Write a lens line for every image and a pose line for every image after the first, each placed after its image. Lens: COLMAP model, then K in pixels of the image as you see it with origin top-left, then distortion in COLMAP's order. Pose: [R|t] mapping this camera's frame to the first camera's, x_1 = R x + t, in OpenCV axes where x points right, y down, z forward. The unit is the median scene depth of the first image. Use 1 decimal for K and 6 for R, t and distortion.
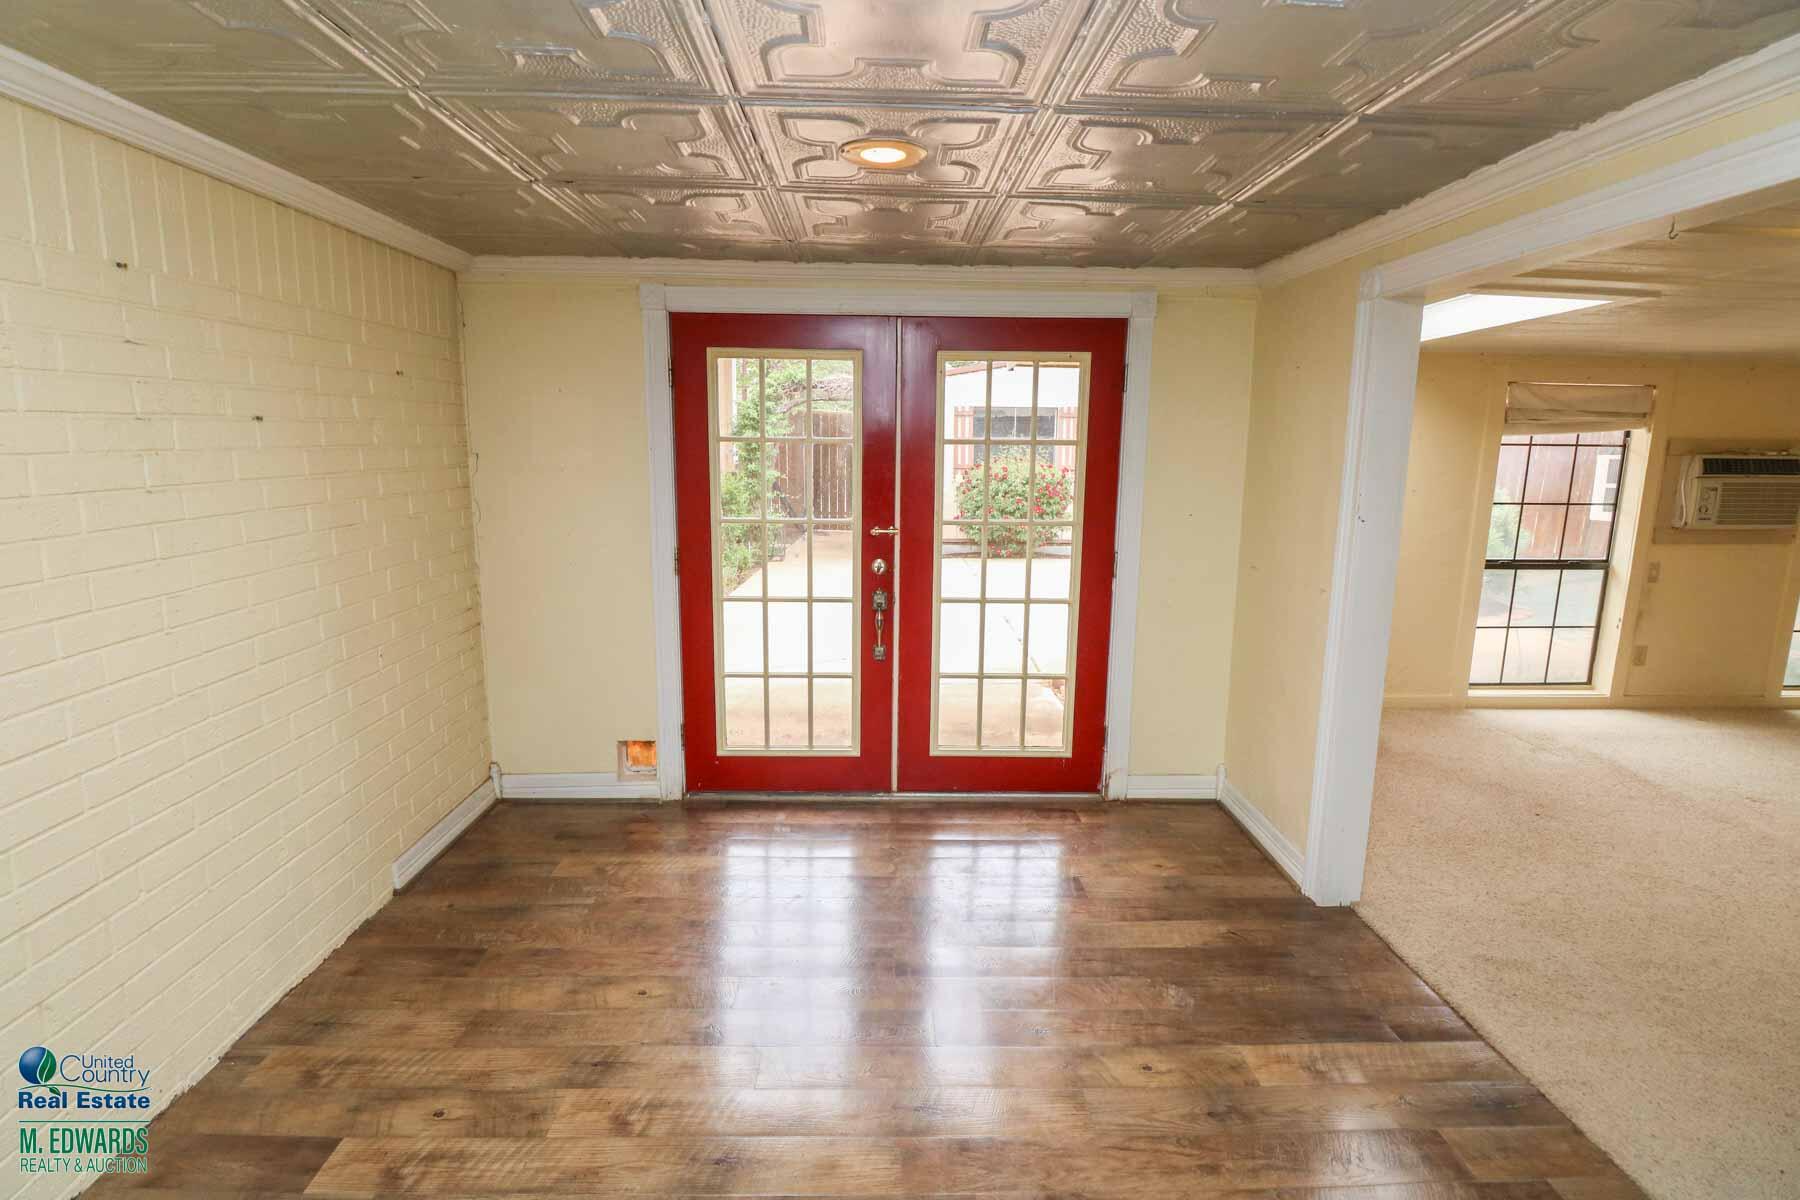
lens RADIAL K [[827.0, 0, 907.6], [0, 827.0, 594.1], [0, 0, 1]] dist [-0.004446, -0.008829]
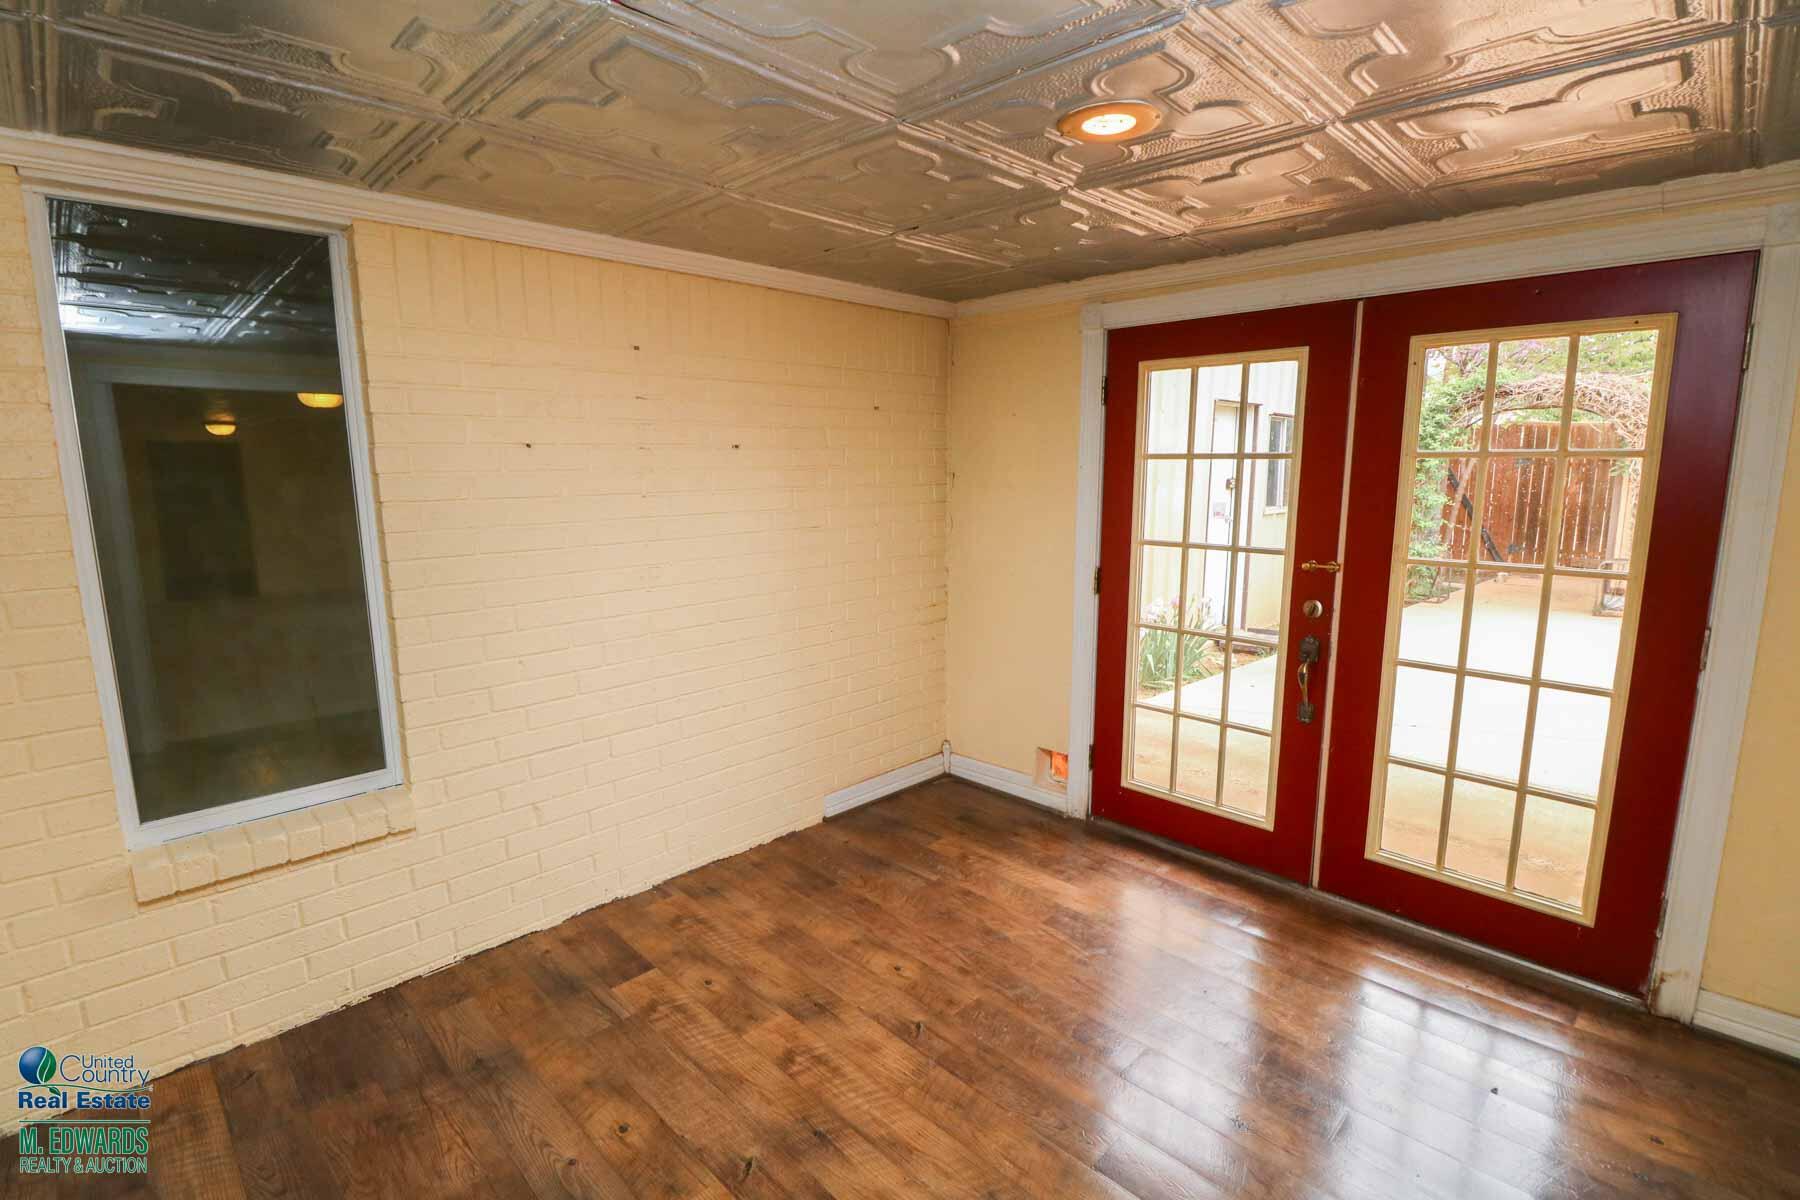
lens RADIAL K [[827.0, 0, 930.2], [0, 827.0, 601.7], [0, 0, 1]] dist [-0.004446, -0.008829]
pose [[0.701249, 0.102869, -0.705456, 0.287135], [-0.116721, 0.992749, 0.028737, -0.019897], [0.703297, 0.062190, 0.708171, 0.160009]]
